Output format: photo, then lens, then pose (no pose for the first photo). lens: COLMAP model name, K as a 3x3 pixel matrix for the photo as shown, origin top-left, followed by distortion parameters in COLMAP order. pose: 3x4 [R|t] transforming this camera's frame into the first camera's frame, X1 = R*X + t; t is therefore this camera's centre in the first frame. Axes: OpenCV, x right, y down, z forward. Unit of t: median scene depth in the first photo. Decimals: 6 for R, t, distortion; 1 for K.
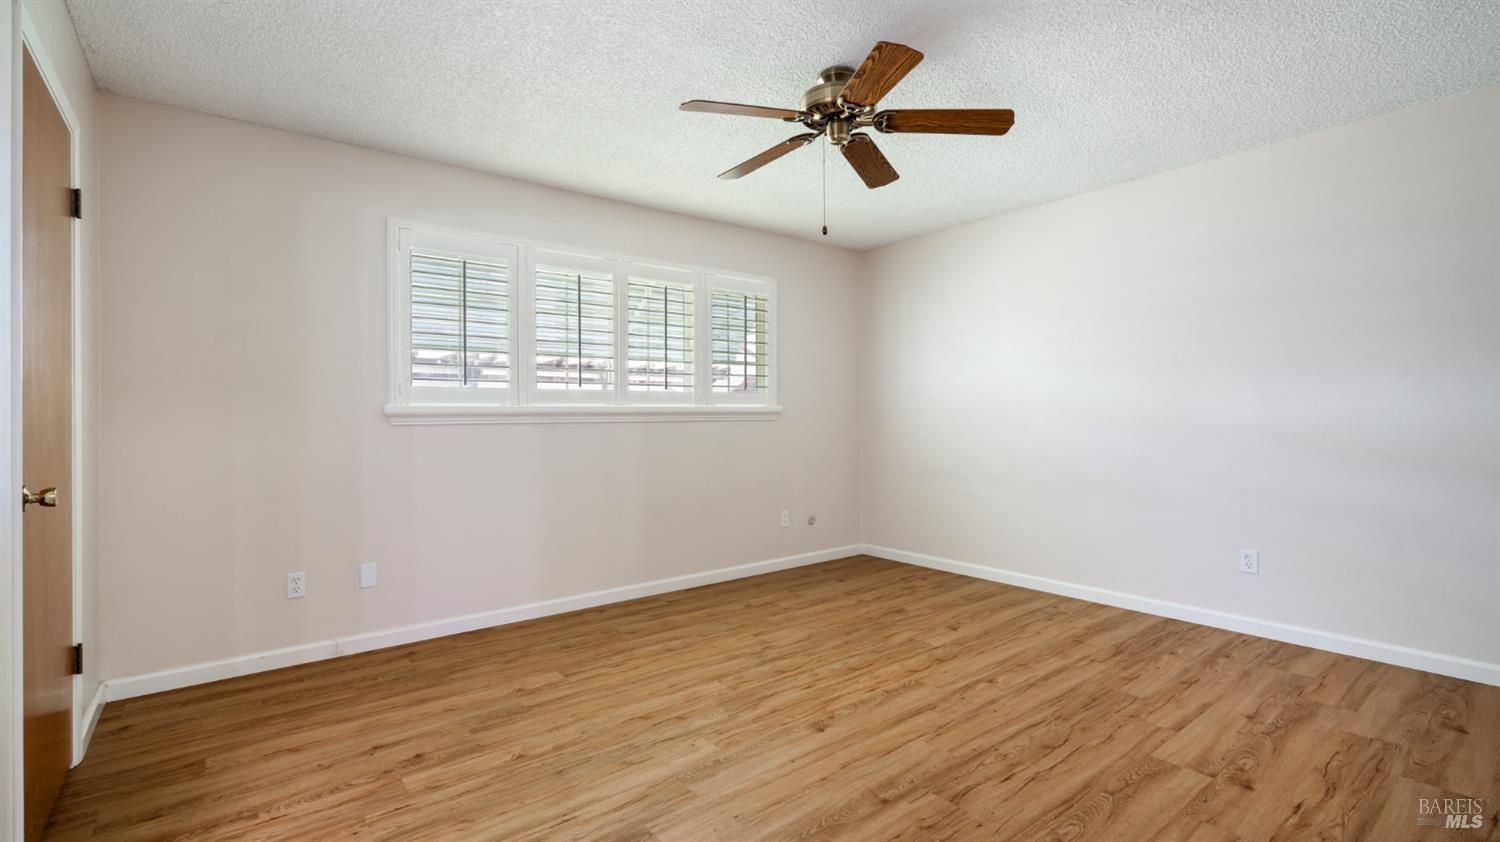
lens RADIAL K [[675.0, 0, 751.1], [0, 675.0, 416.1], [0, 0, 1]] dist [-0.003025, 0.003312]
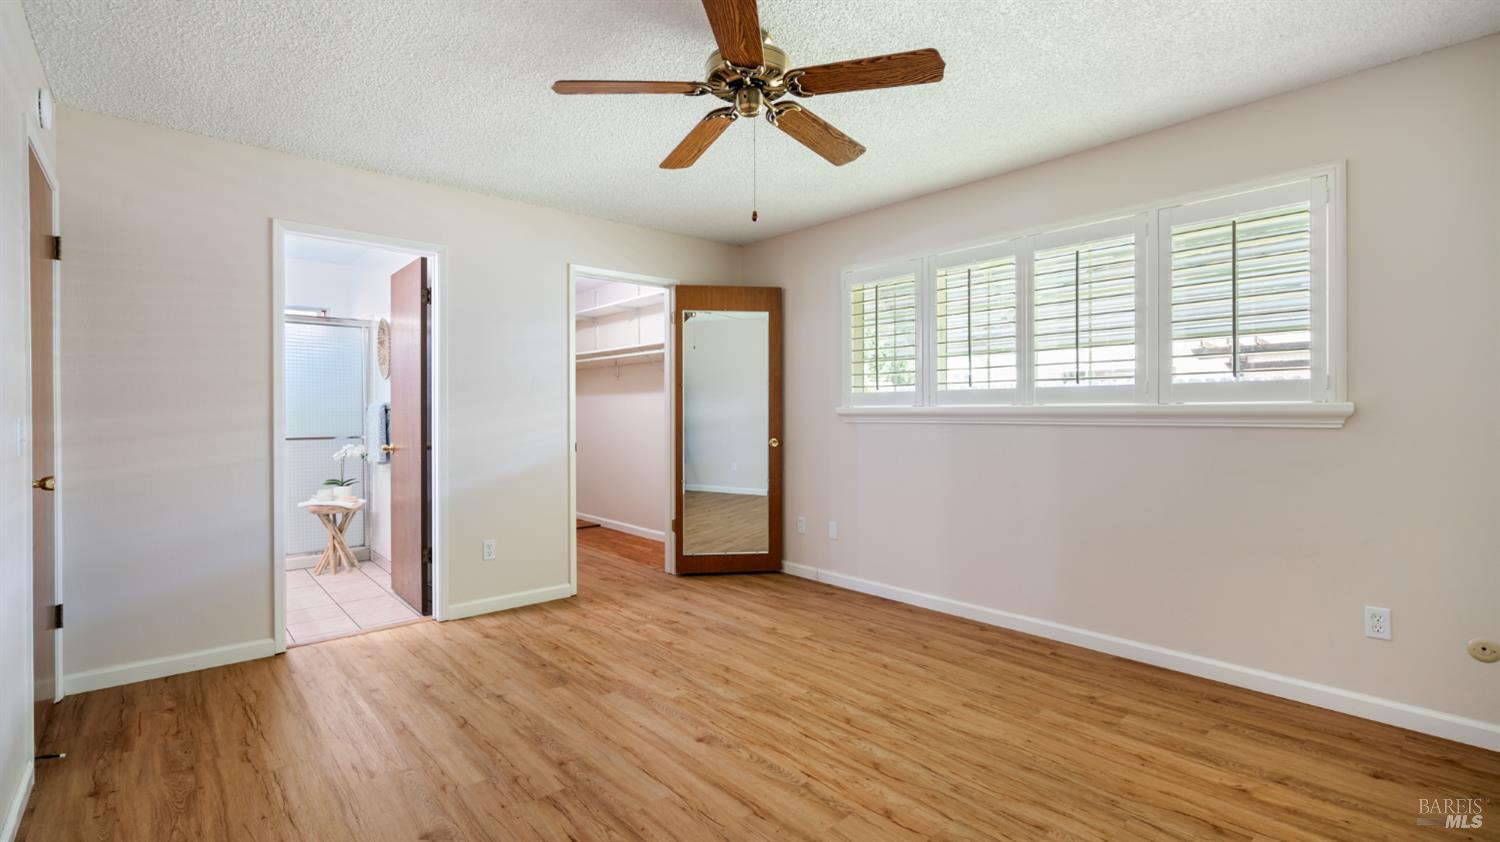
lens RADIAL K [[675.0, 0, 749.4], [0, 675.0, 417.5], [0, 0, 1]] dist [-0.003025, 0.003312]
pose [[0.048662, 0.013883, -0.998719, 0.867047], [0.002187, 0.999900, 0.014006, -0.017268], [0.998813, -0.002866, 0.048626, 0.816806]]
